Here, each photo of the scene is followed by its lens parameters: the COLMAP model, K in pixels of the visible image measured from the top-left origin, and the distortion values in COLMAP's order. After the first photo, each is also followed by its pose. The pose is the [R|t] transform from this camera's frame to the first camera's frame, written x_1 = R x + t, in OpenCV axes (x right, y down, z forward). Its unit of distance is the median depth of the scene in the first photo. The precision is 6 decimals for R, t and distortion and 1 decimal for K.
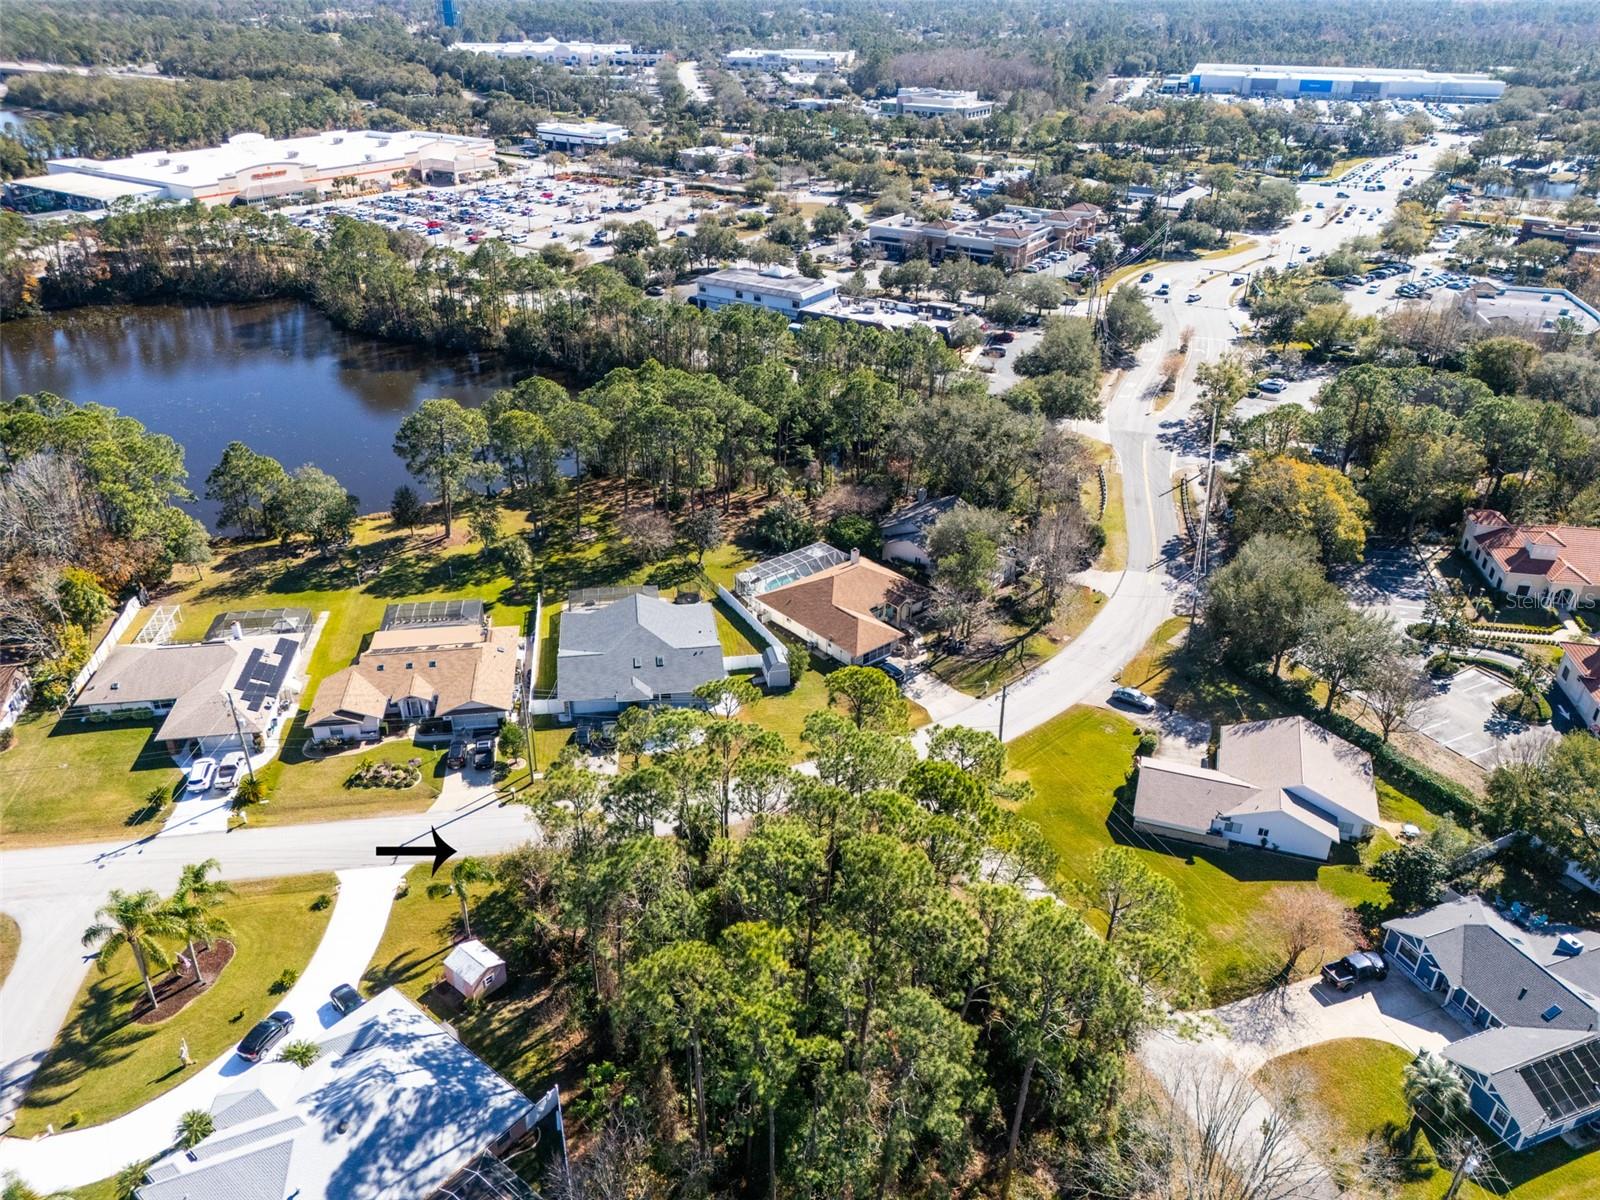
lens RADIAL K [[1171.9, 0, 799.2], [0, 1171.9, 602.7], [0, 0, 1]] dist [0.074805, -0.074763]
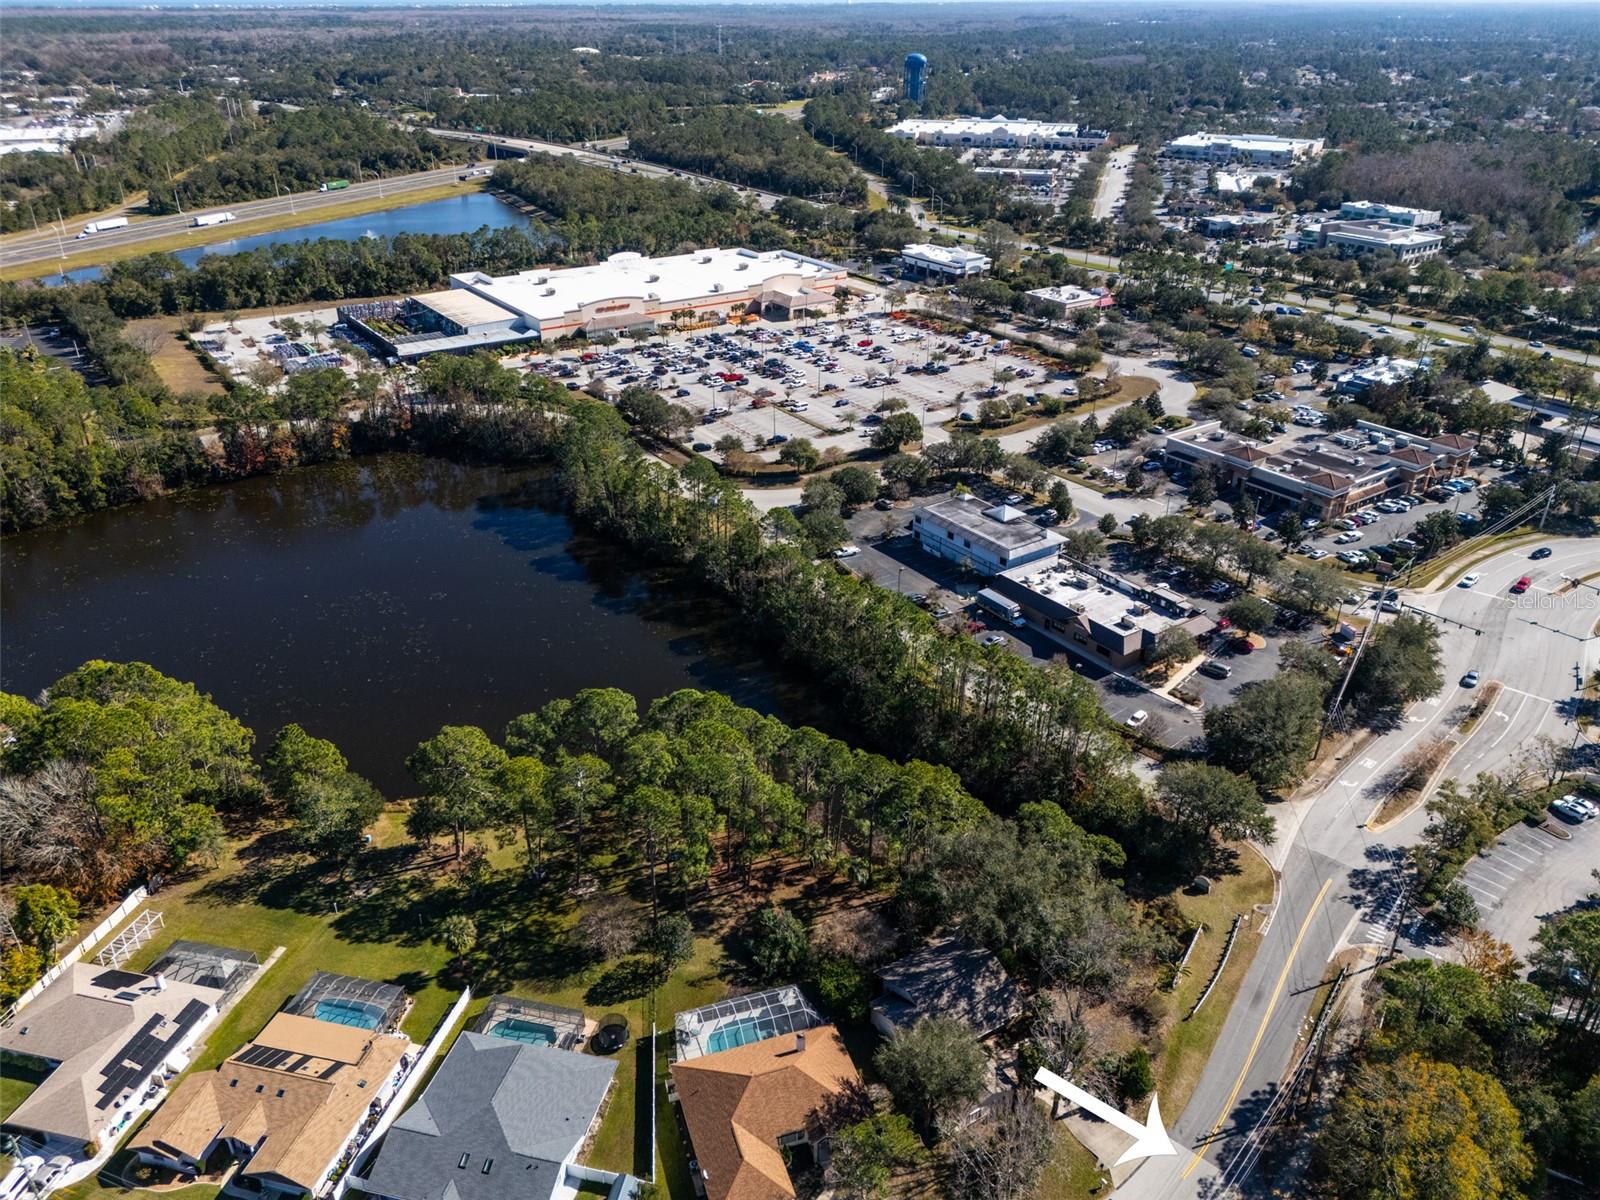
lens RADIAL K [[1171.9, 0, 799.2], [0, 1171.9, 602.7], [0, 0, 1]] dist [0.074805, -0.074763]
pose [[0.925248, 0.170231, -0.339024, 0.283034], [-0.177138, 0.984128, 0.010715, -0.360794], [0.335467, 0.050140, 0.940717, 0.200386]]
